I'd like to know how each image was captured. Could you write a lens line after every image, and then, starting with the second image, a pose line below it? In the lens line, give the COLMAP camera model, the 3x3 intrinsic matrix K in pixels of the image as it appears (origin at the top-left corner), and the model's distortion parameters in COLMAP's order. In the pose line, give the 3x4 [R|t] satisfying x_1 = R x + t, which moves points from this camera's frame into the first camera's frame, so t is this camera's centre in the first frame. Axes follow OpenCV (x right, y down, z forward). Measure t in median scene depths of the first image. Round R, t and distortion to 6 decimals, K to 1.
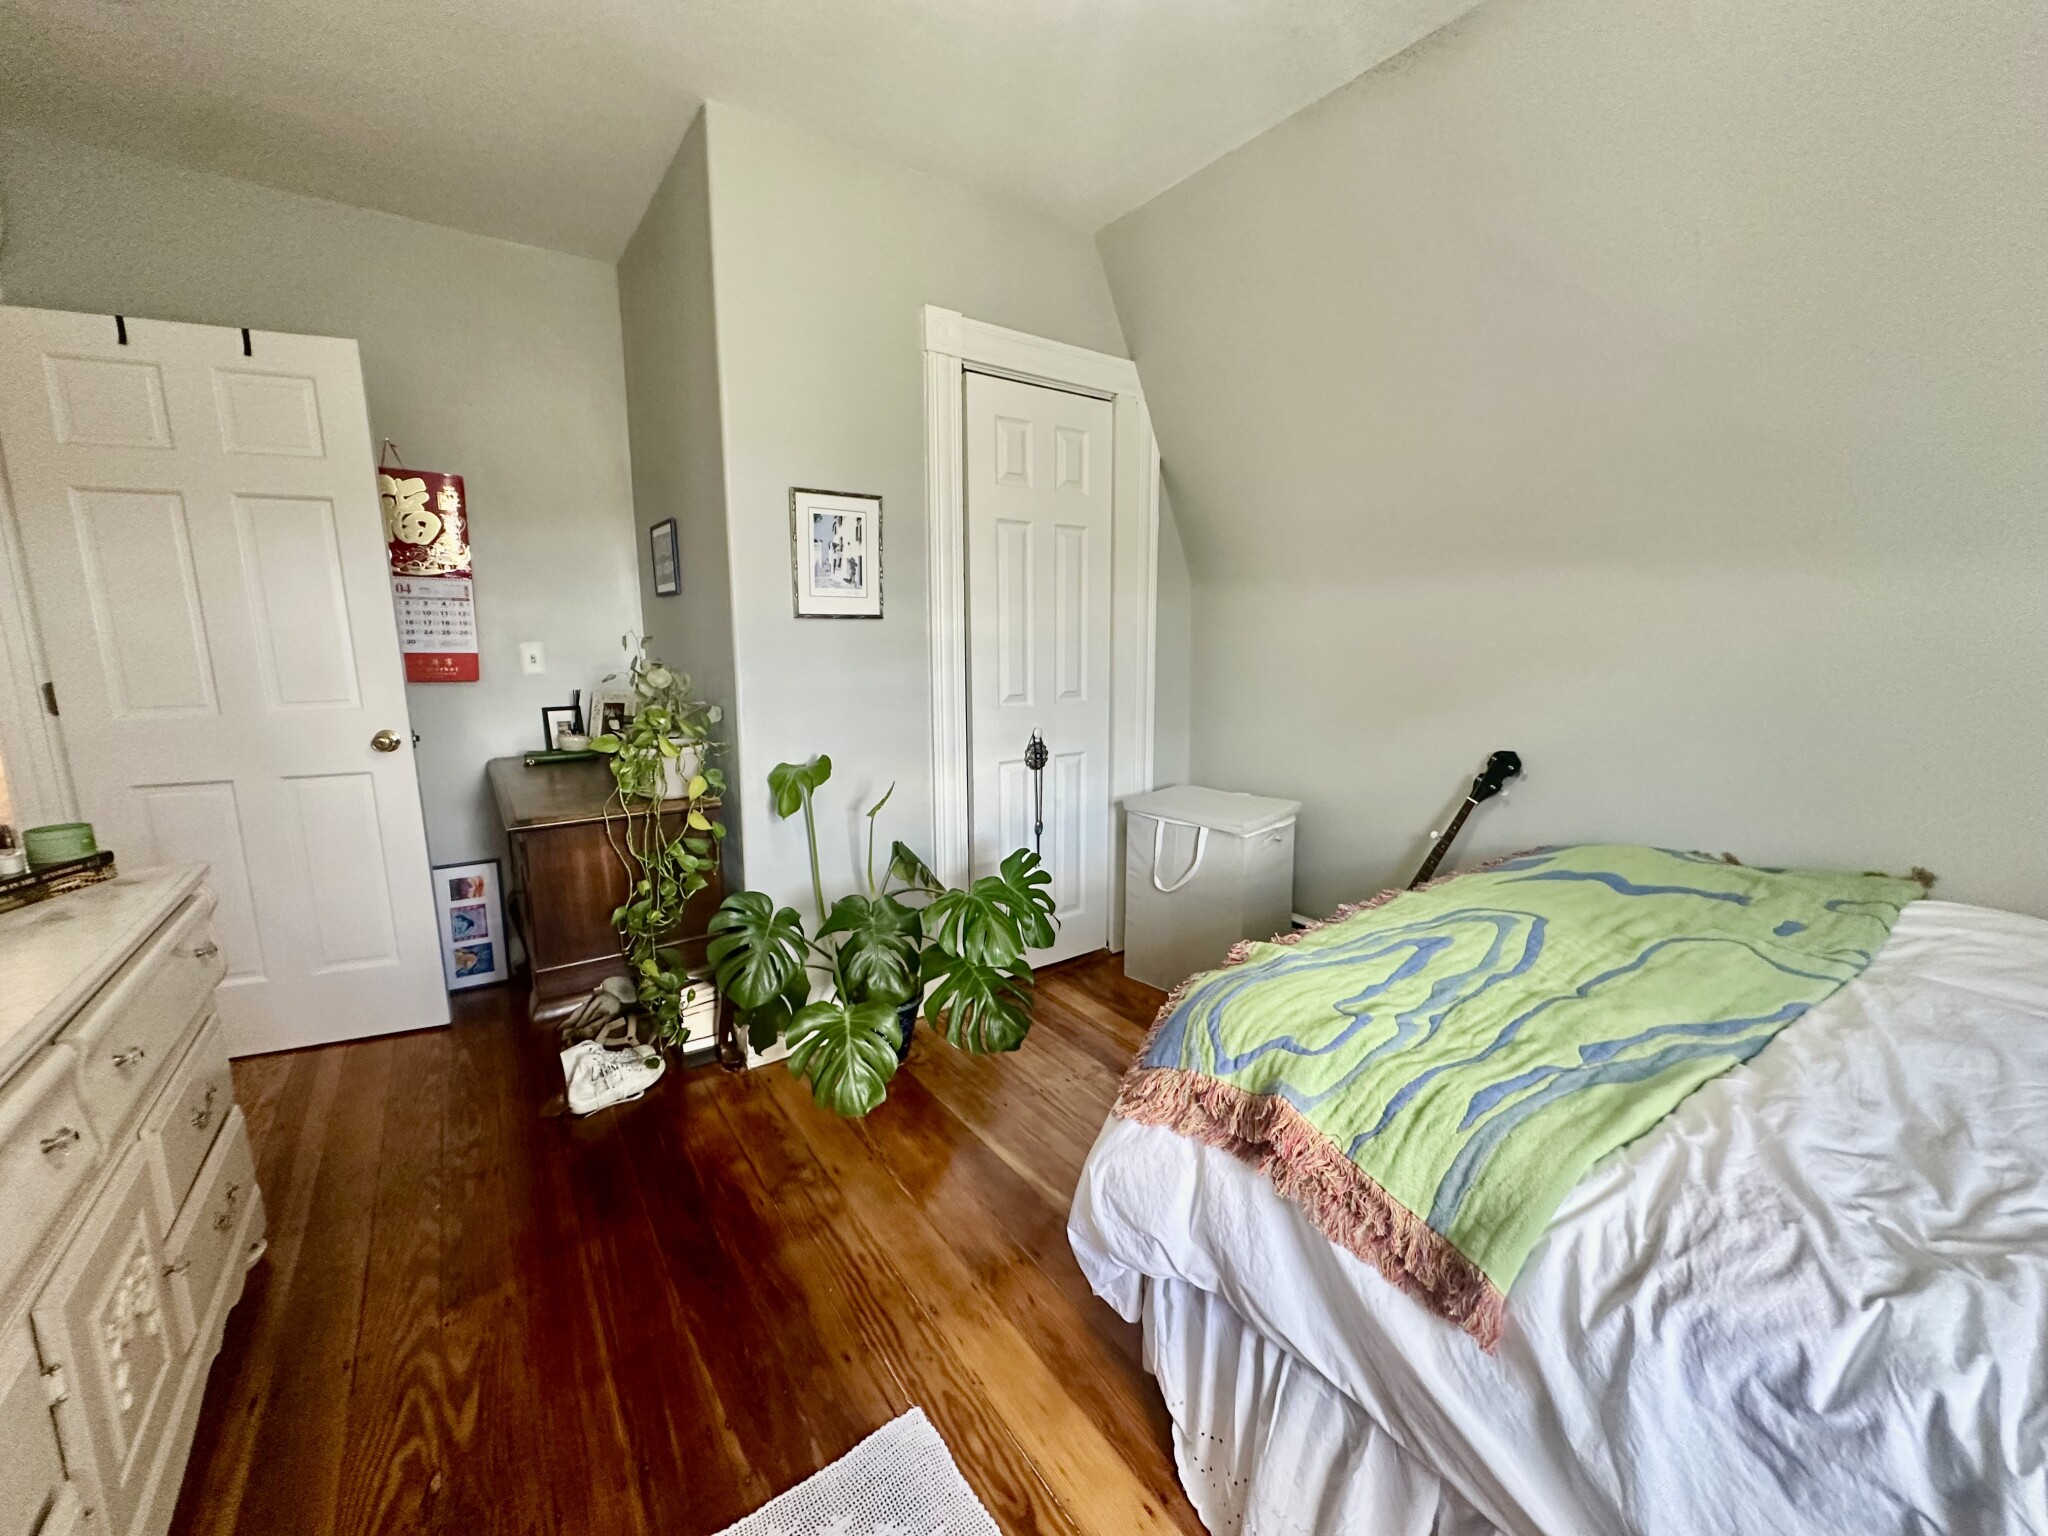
lens RADIAL K [[816.6, 0, 1015.5], [0, 816.6, 771.4], [0, 0, 1]] dist [-0.003752, 0.001280]
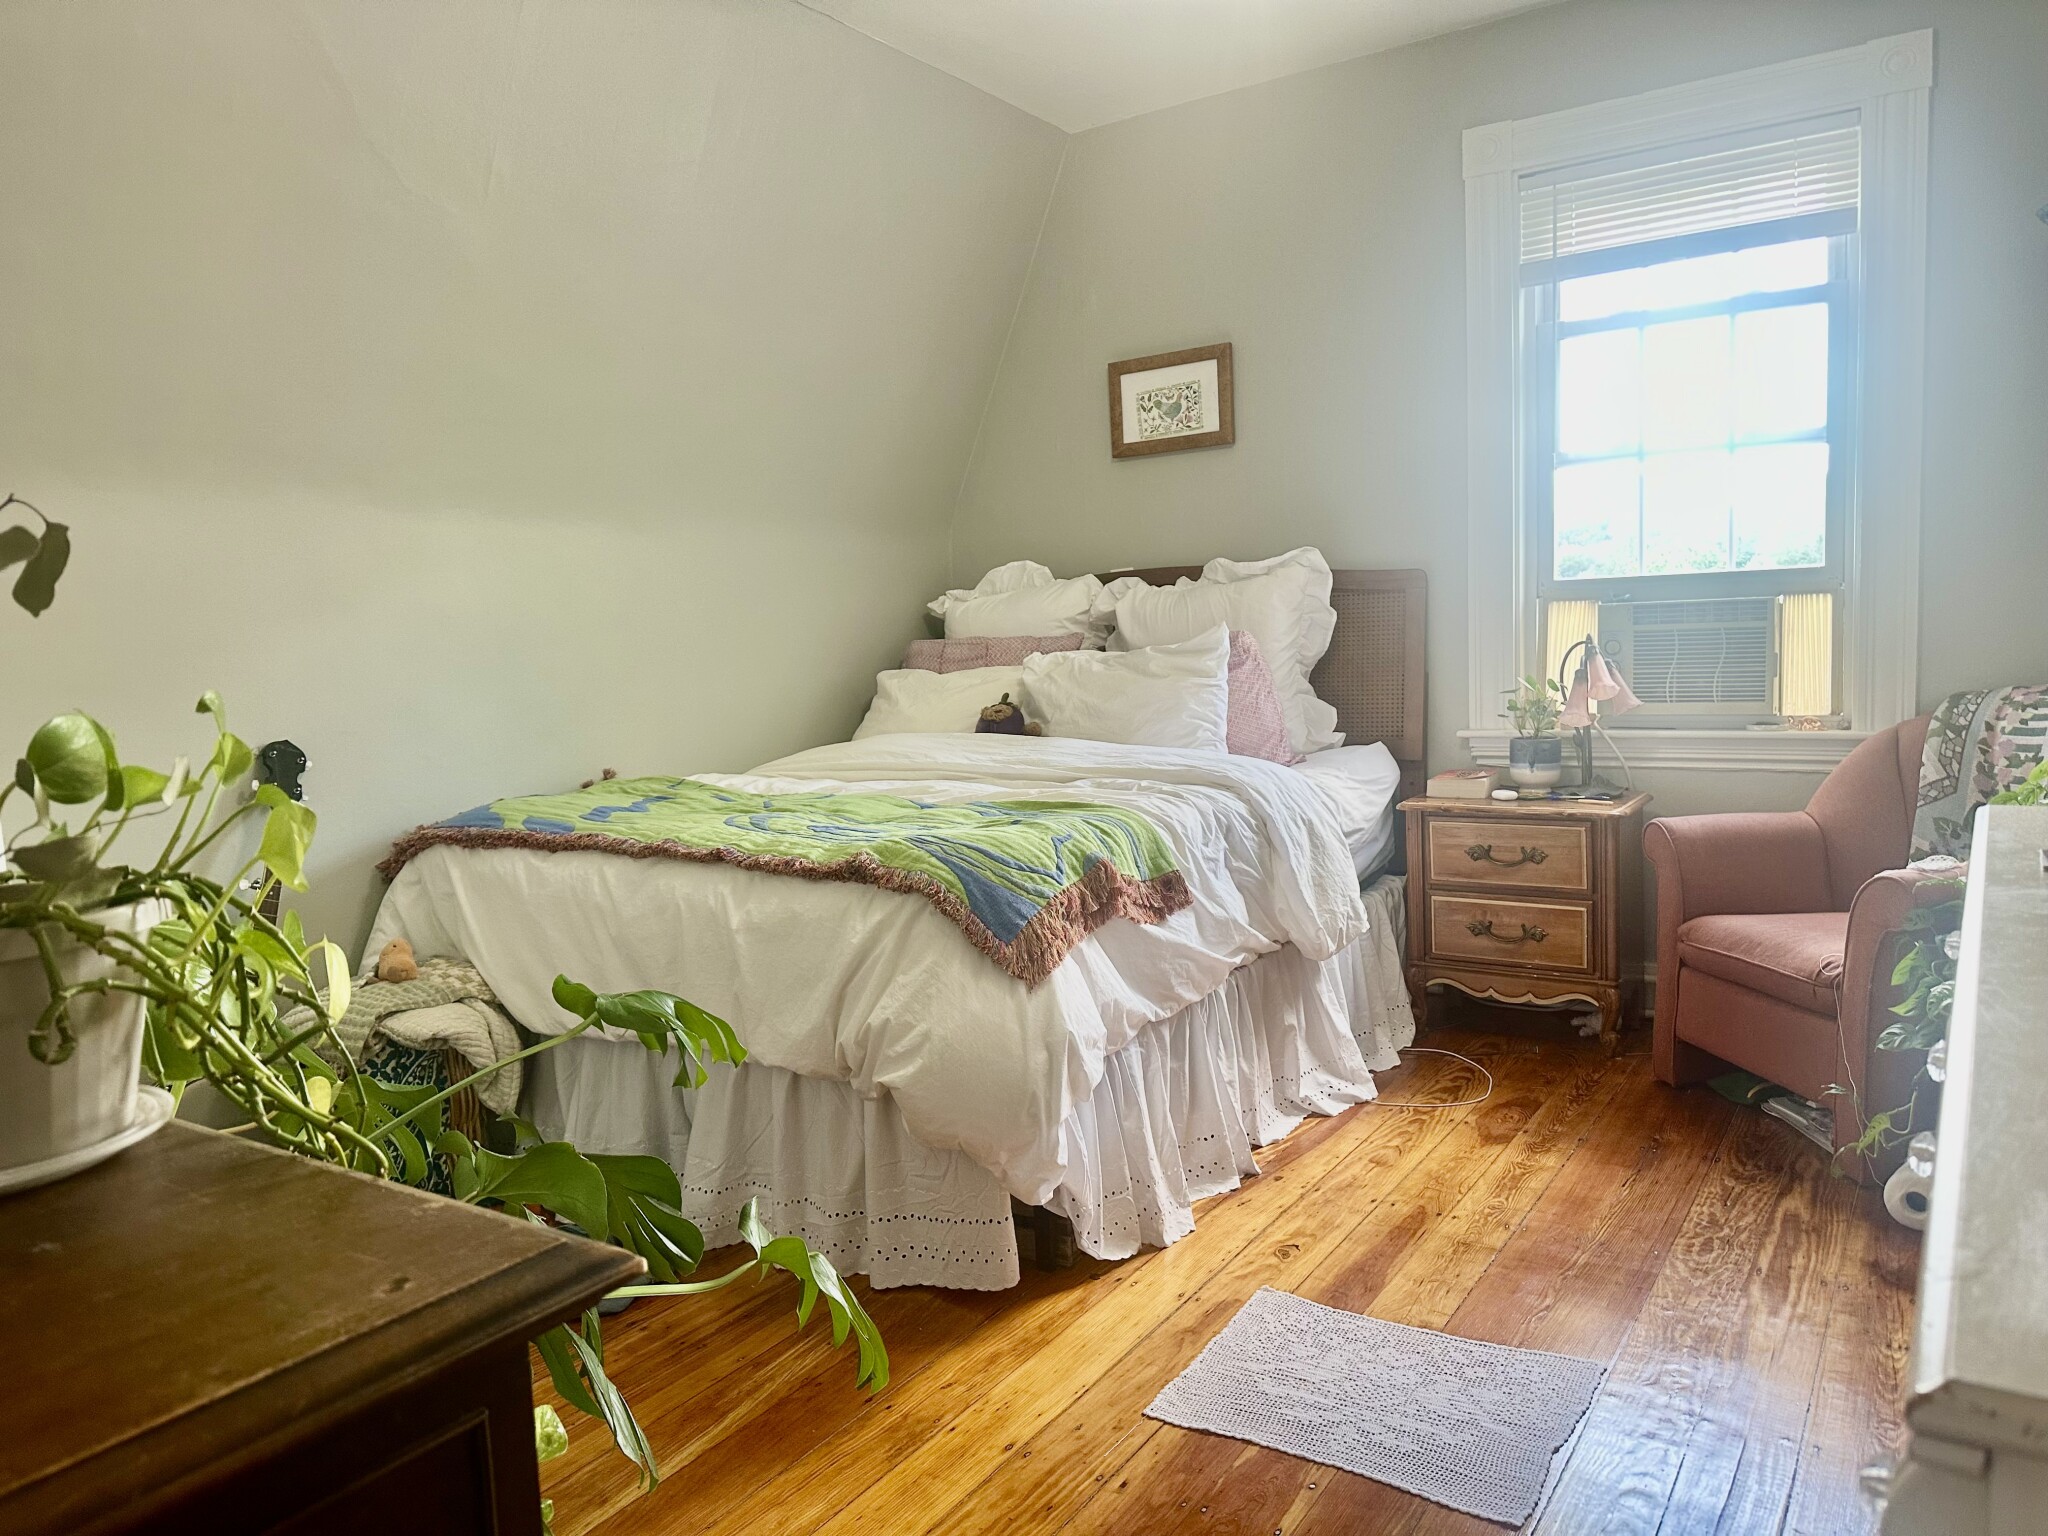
lens RADIAL K [[1442.8, 0, 1021.6], [0, 1442.8, 767.5], [0, 0, 1]] dist [0.033687, -0.044007]
pose [[-0.370045, -0.083872, 0.925220, -1.469454], [0.203547, 0.964398, 0.168833, -0.145416], [-0.906441, 0.250801, -0.339799, 1.525016]]
